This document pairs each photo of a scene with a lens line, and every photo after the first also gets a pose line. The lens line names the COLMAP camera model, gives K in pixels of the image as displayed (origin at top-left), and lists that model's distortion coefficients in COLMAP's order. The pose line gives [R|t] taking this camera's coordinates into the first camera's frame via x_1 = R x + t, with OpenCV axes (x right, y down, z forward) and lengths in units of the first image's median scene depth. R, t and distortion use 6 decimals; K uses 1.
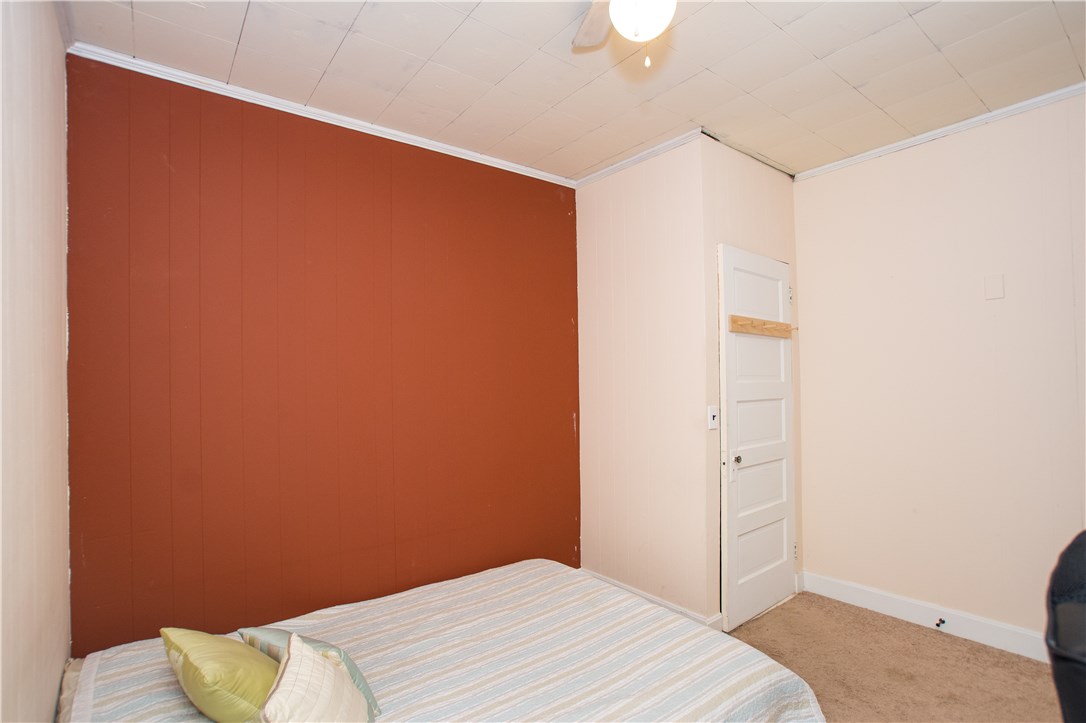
lens RADIAL K [[536.4, 0, 542.1], [0, 536.4, 375.6], [0, 0, 1]] dist [-0.068611, 0.029114]
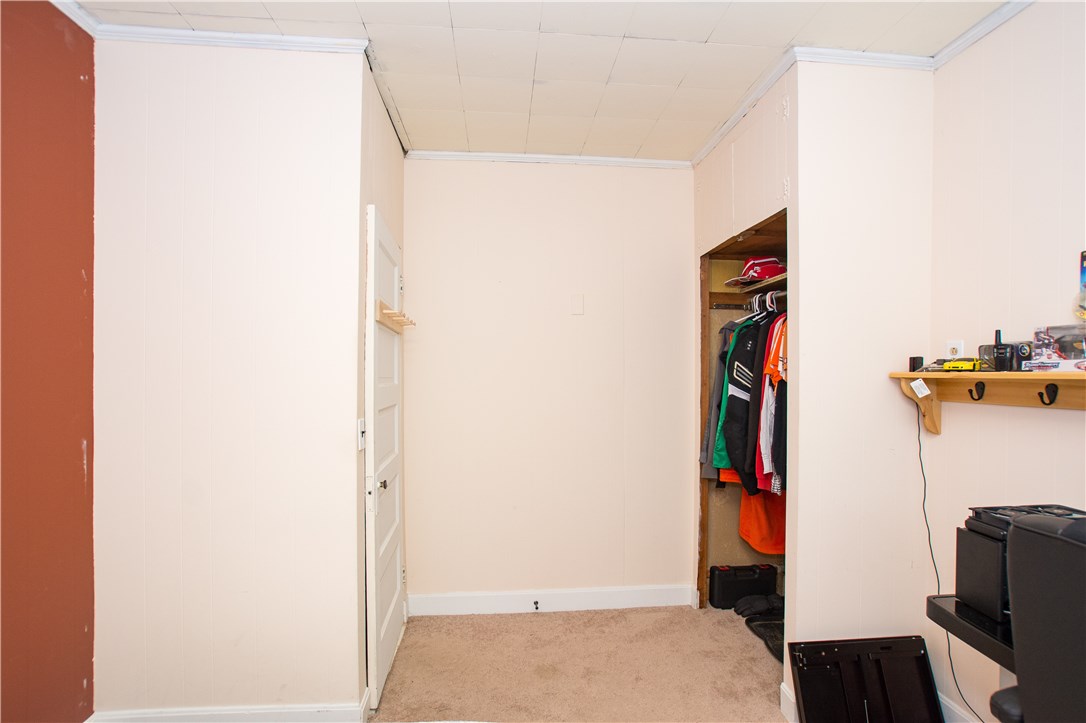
lens RADIAL K [[536.4, 0, 542.1], [0, 536.4, 375.6], [0, 0, 1]] dist [-0.068611, 0.029114]
pose [[0.531065, 0.011734, 0.847250, -0.162243], [-0.018966, 0.999818, -0.001959, -0.005741], [-0.847119, -0.015029, 0.531191, 0.357323]]
